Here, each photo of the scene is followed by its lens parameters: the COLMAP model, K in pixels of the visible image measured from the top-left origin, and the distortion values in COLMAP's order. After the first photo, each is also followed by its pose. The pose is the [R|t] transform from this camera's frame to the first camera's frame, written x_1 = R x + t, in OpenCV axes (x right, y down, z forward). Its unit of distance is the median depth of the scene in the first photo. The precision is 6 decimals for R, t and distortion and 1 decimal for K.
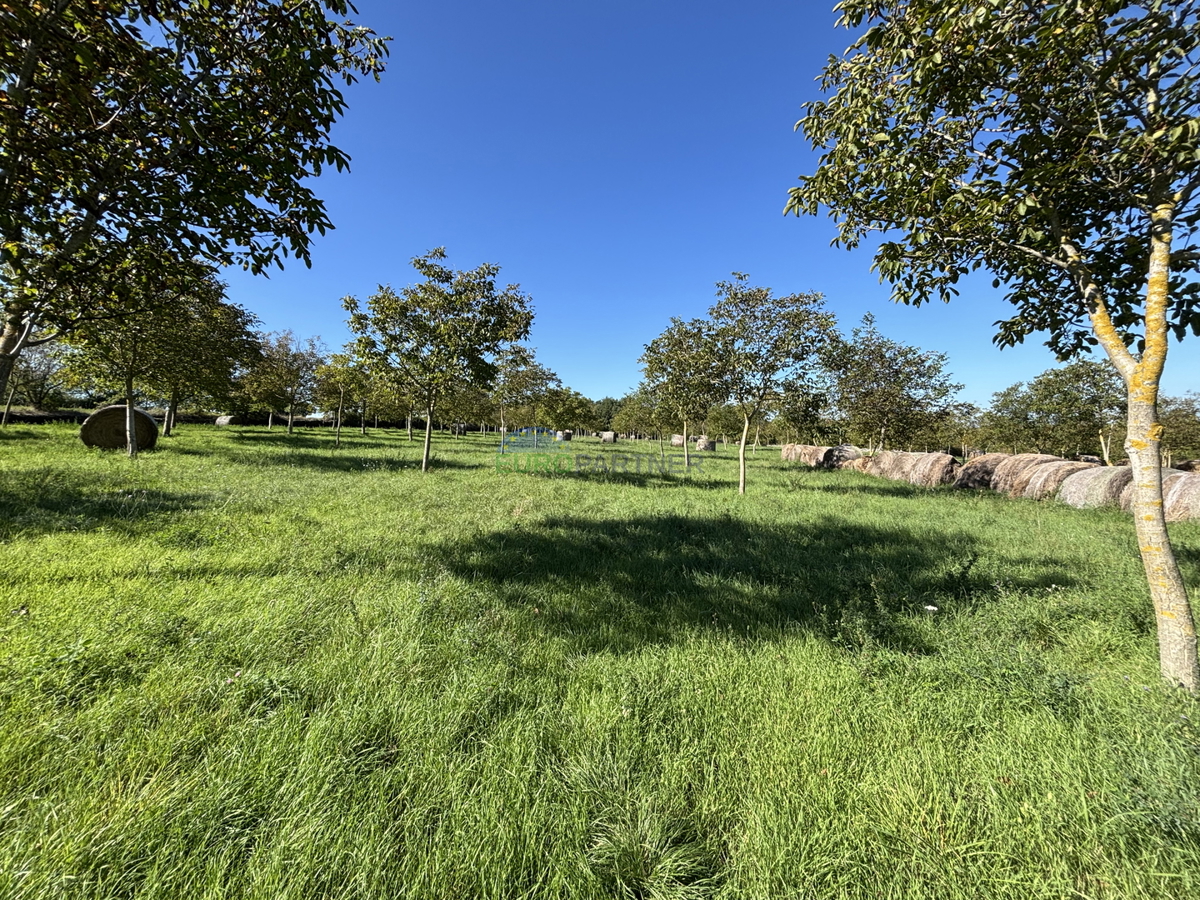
lens RADIAL K [[485.0, 0, 595.7], [0, 485.0, 453.8], [0, 0, 1]] dist [-0.001765, 0.000980]
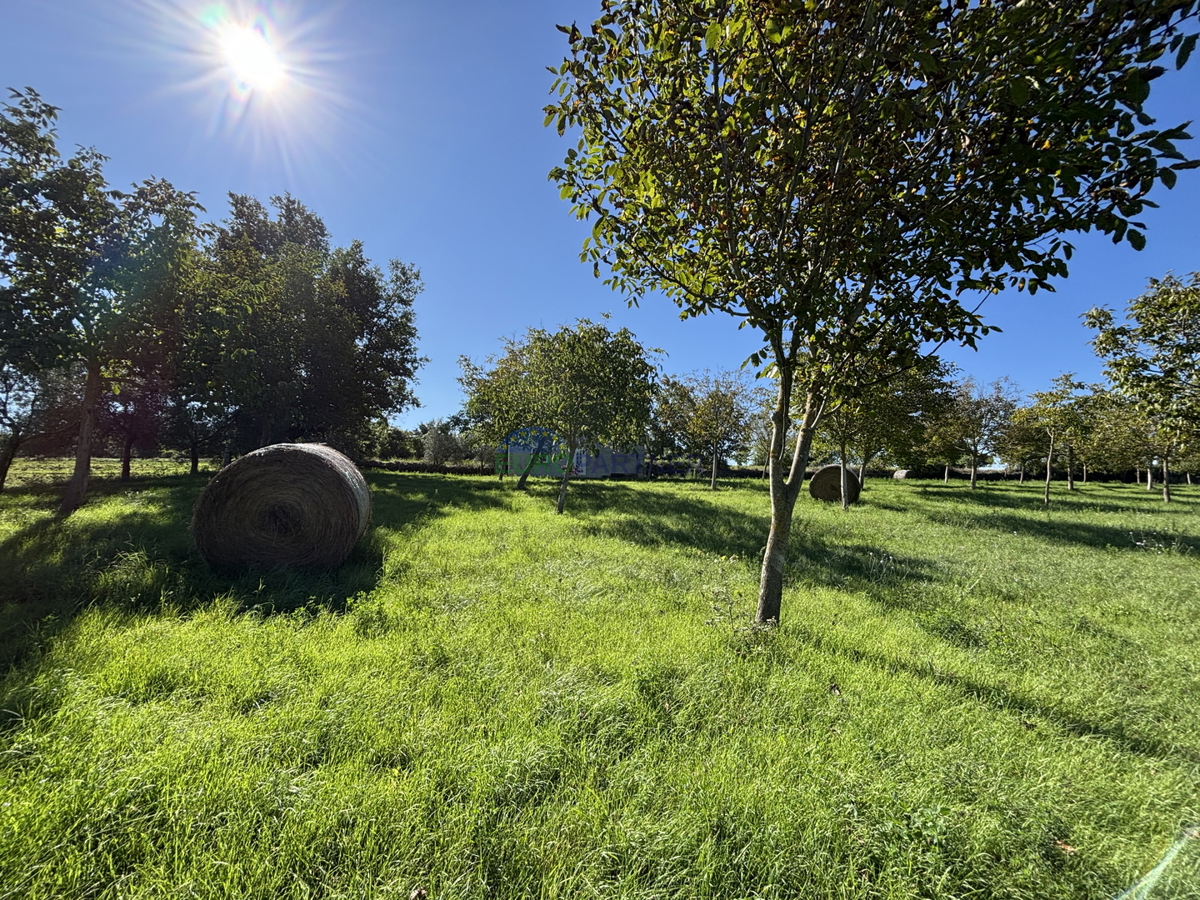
lens RADIAL K [[485.0, 0, 599.5], [0, 485.0, 450.2], [0, 0, 1]] dist [-0.001765, 0.000980]
pose [[0.365054, -0.056924, -0.929244, -0.120232], [-0.050784, 0.995425, -0.080929, -0.013048], [0.929600, 0.076734, 0.360493, 0.052787]]
